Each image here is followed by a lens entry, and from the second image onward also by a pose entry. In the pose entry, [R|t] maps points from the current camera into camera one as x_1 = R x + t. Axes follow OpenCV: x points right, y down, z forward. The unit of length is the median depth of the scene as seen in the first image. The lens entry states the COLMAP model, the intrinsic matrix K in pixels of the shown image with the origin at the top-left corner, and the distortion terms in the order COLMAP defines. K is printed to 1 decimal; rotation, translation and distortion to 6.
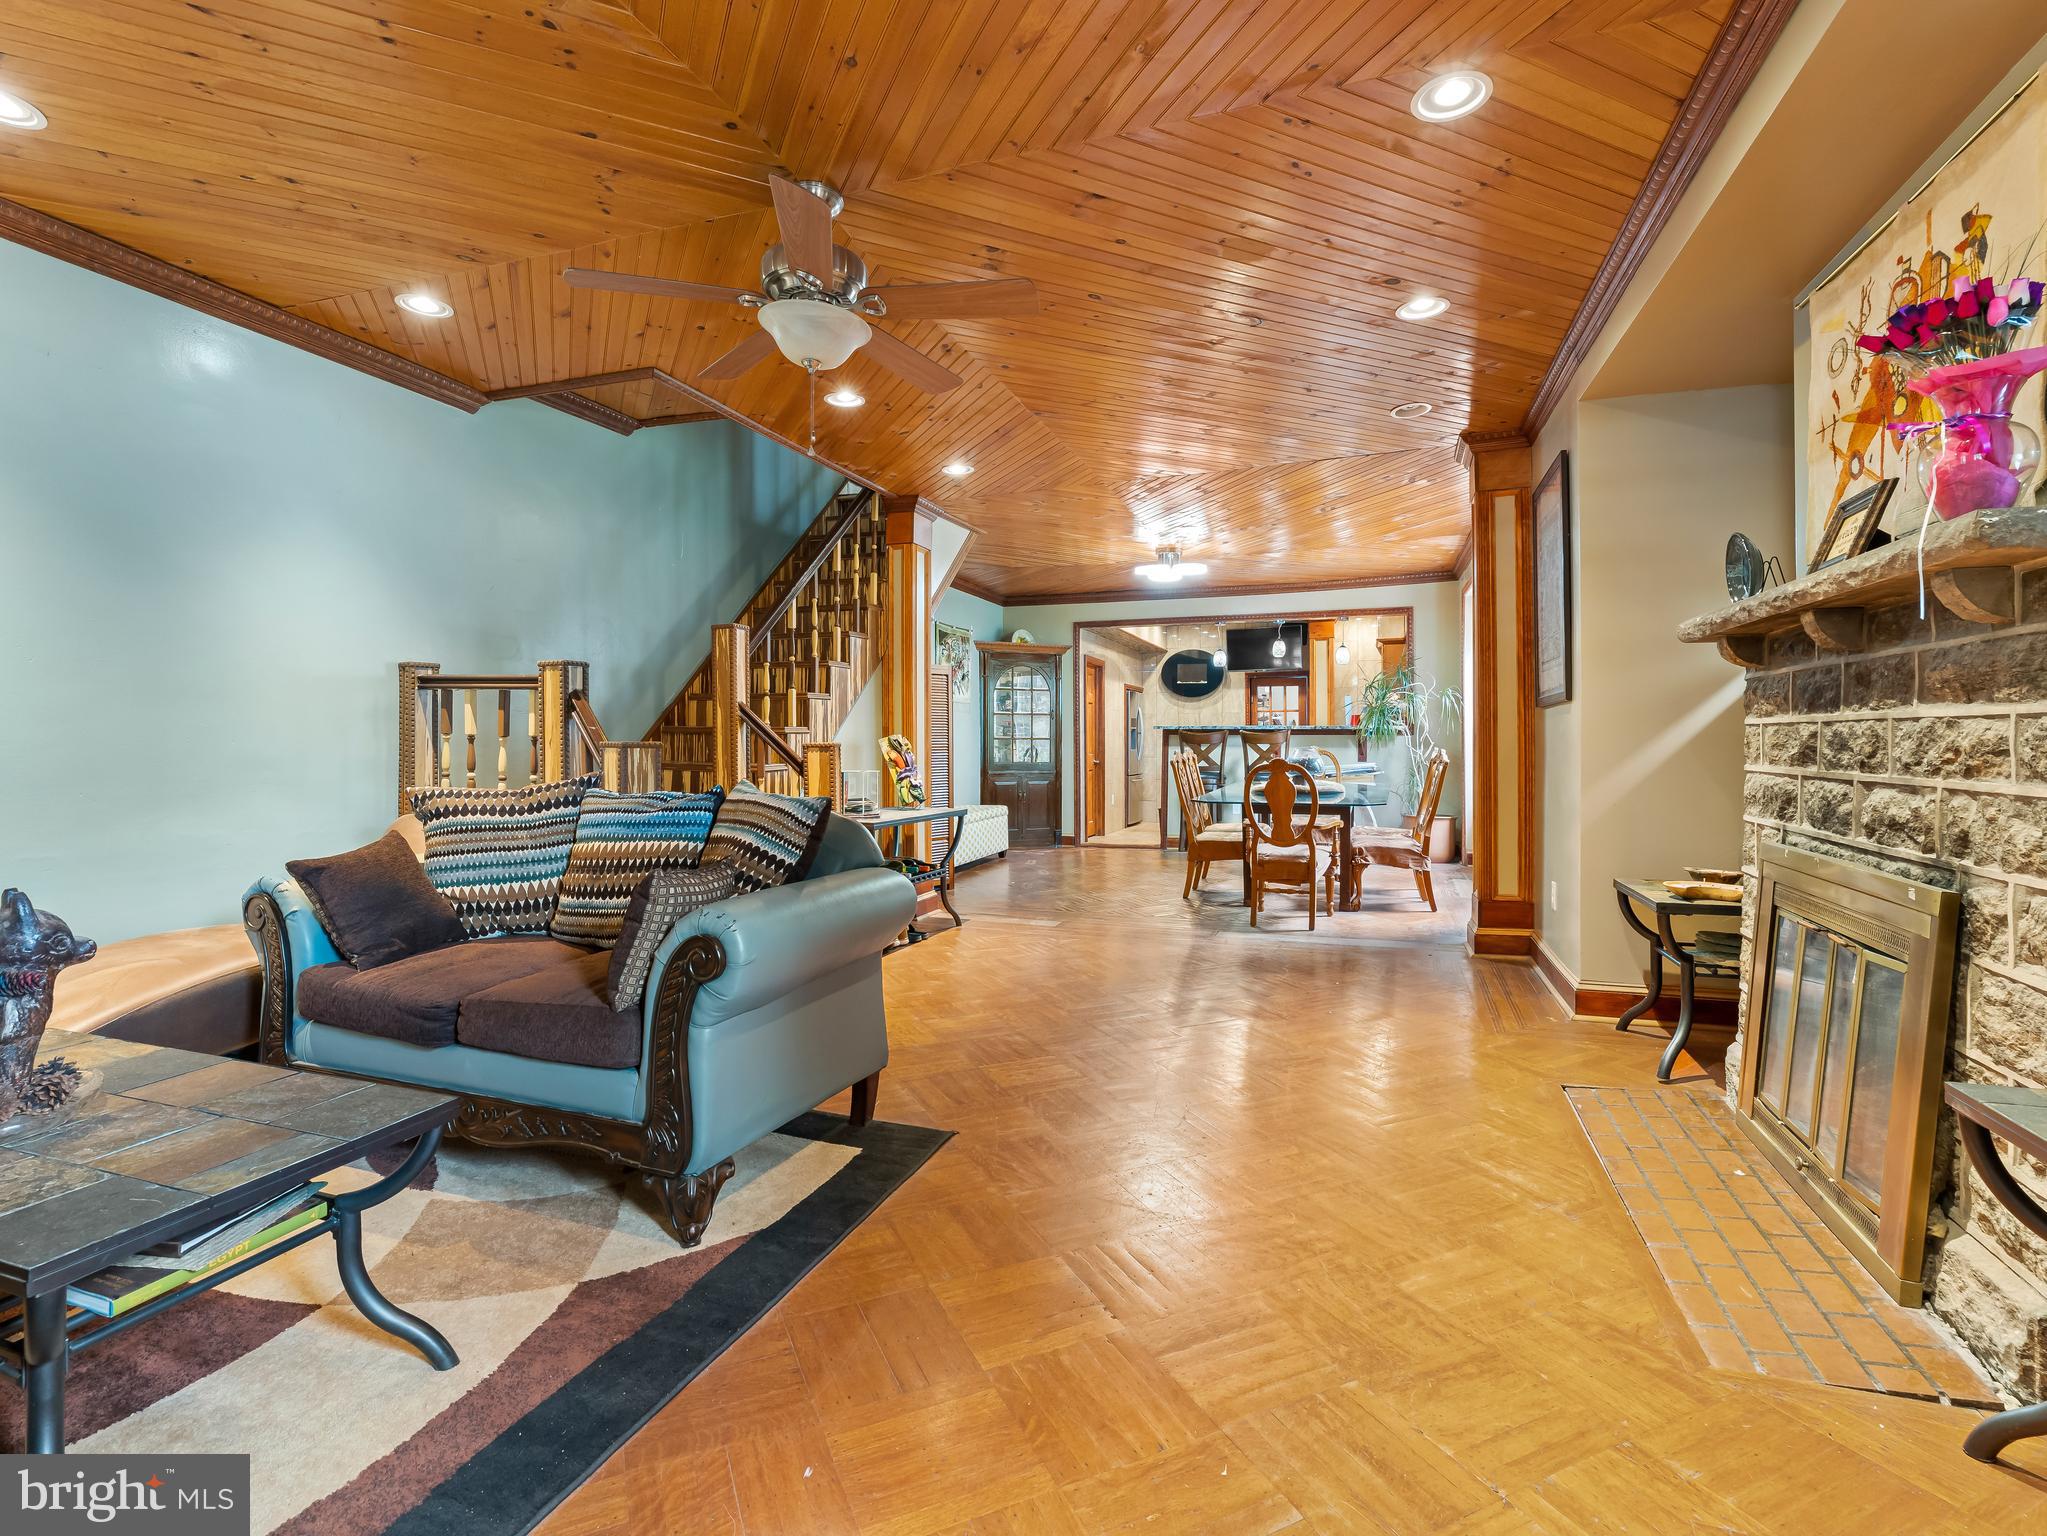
lens RADIAL K [[986.7, 0, 1023.5], [0, 986.7, 768.0], [0, 0, 1]] dist [0.001045, 0.000146]
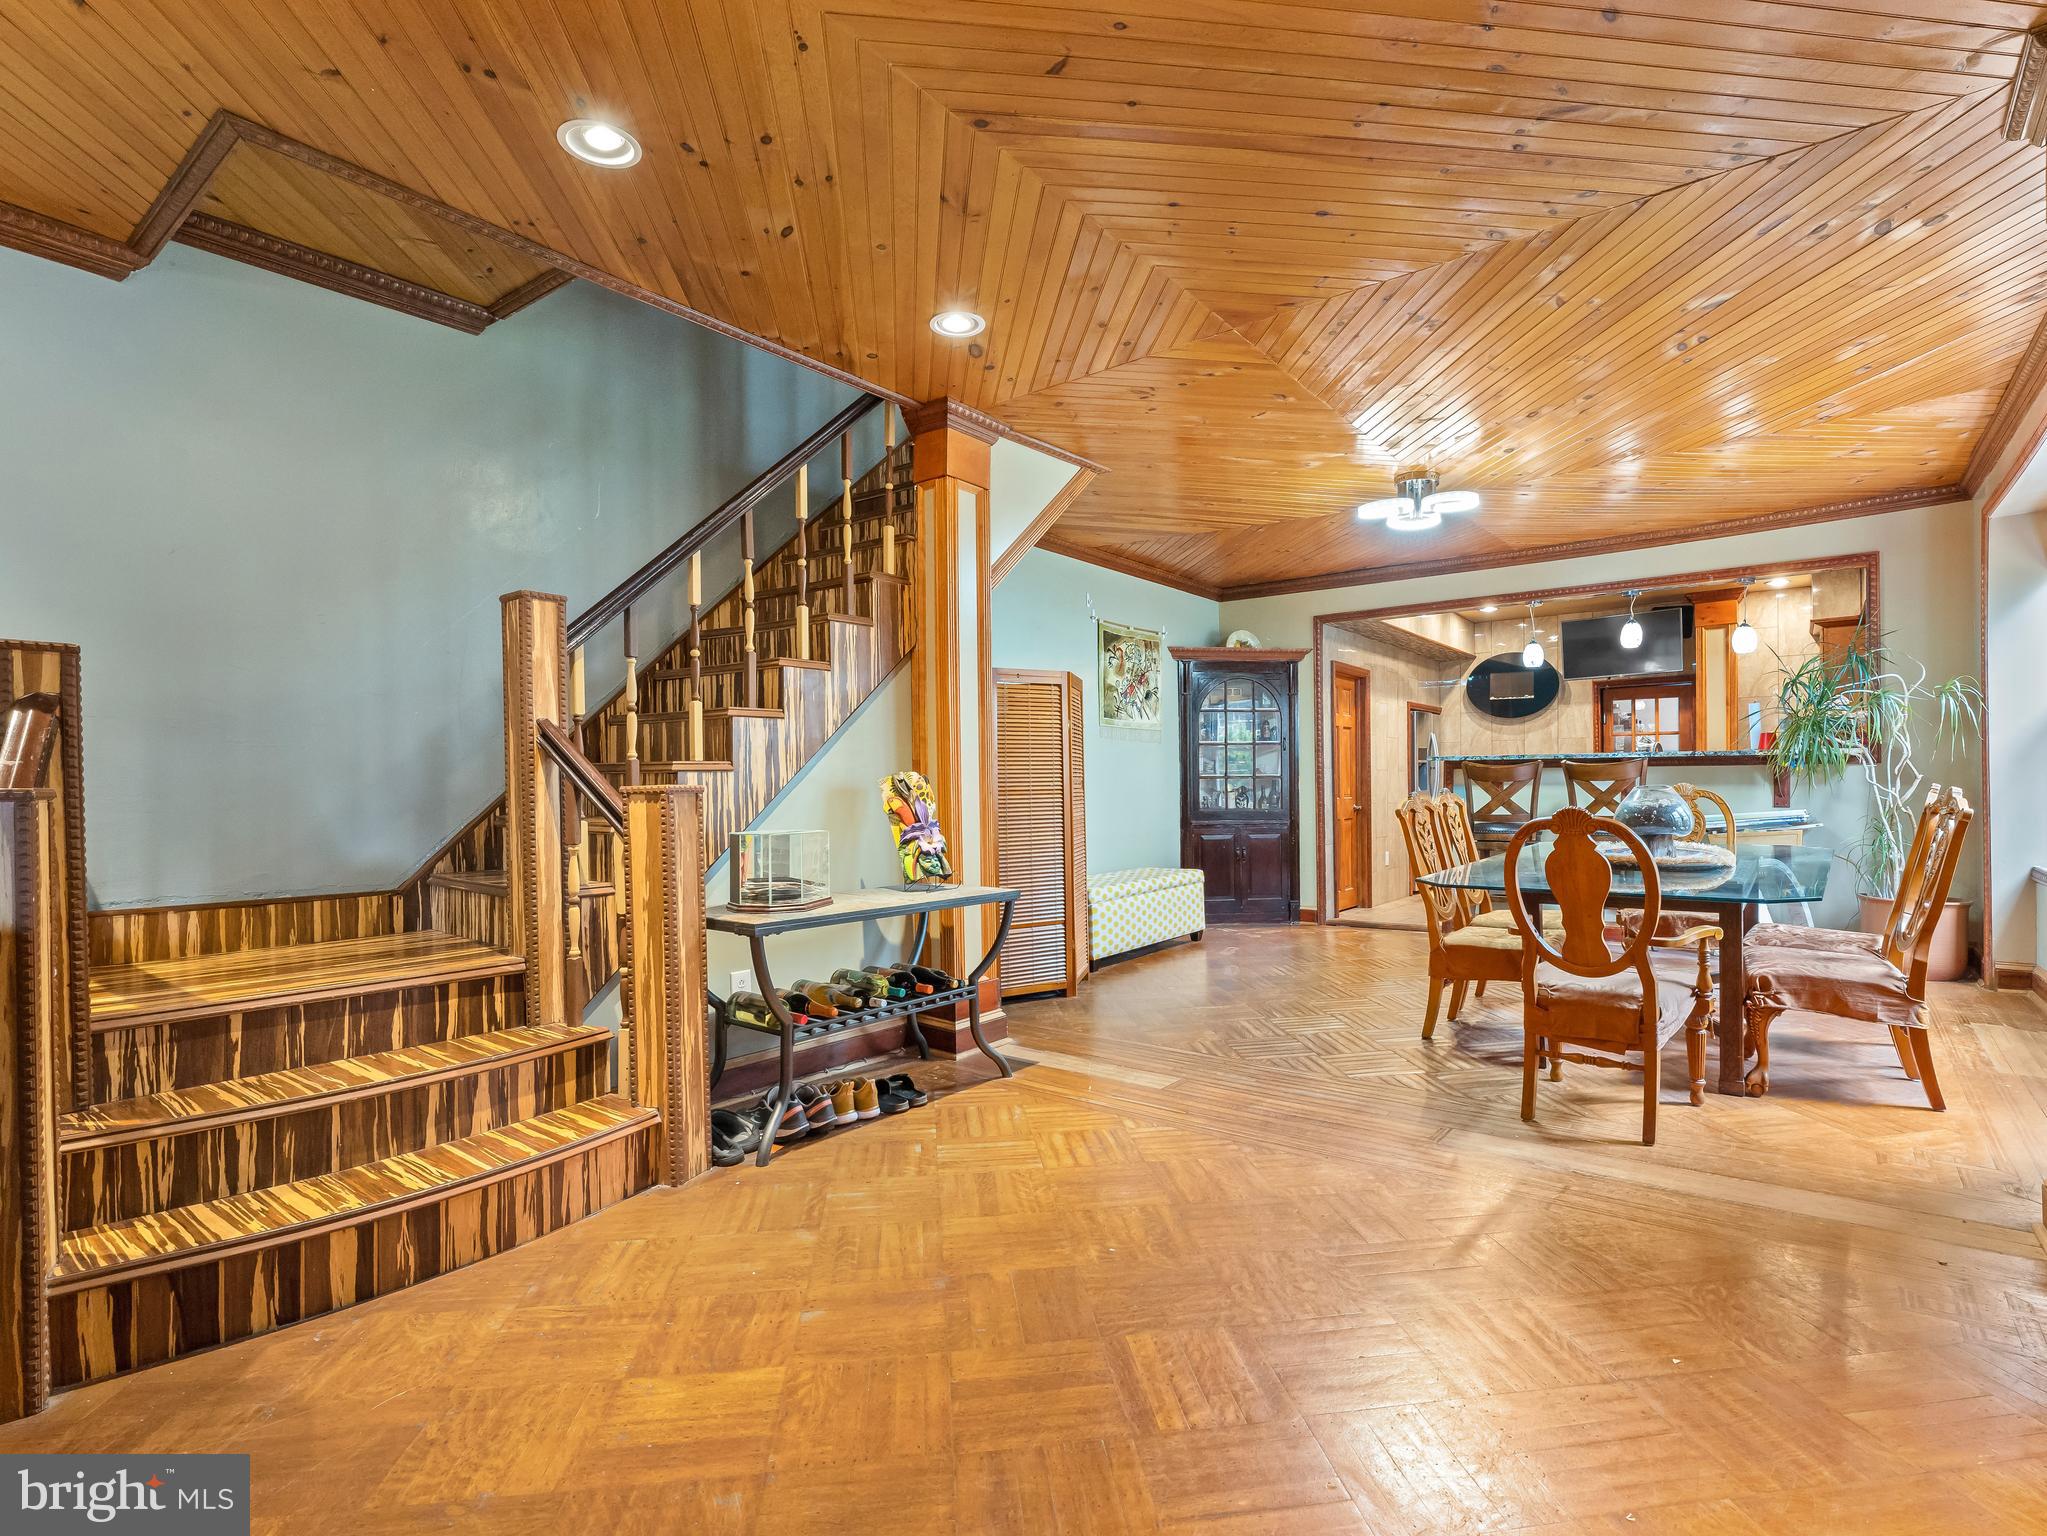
lens RADIAL K [[1122.0, 0, 942.1], [0, 1122.0, 803.9], [0, 0, 1]] dist [-0.001778, -0.000965]
pose [[0.949543, -0.003697, -0.313614, 0.062698], [0.001177, 0.999965, -0.008223, -0.003610], [0.313634, 0.007439, 0.949515, 0.164168]]
